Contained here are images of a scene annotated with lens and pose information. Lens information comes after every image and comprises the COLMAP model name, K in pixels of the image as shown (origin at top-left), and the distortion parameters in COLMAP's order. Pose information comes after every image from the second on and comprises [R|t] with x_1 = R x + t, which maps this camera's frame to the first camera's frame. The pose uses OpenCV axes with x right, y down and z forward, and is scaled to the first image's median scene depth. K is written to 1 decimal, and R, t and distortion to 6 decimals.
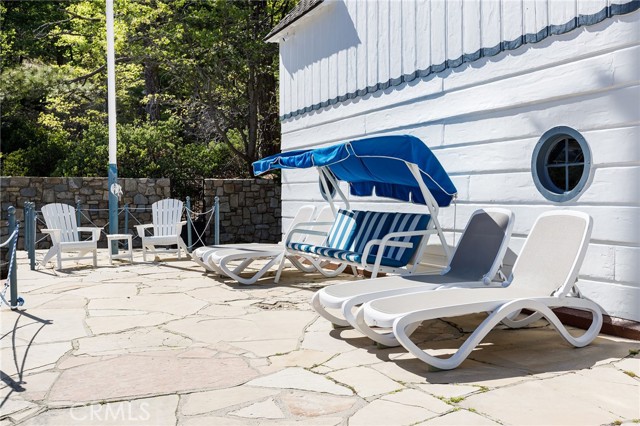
lens RADIAL K [[625.5, 0, 320.3], [0, 625.5, 211.4], [0, 0, 1]] dist [0.011061, 0.000000]
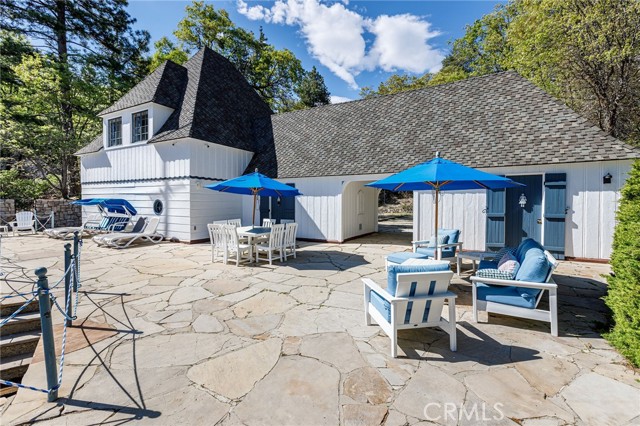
lens RADIAL K [[281.0, 0, 320.3], [0, 281.0, 209.6], [0, 0, 1]] dist [-0.001846, -0.000882]
pose [[0.799004, -0.006378, 0.601292, 0.055049], [0.005142, 0.999980, 0.003774, -0.039139], [-0.601304, 0.000077, 0.799020, -0.982322]]
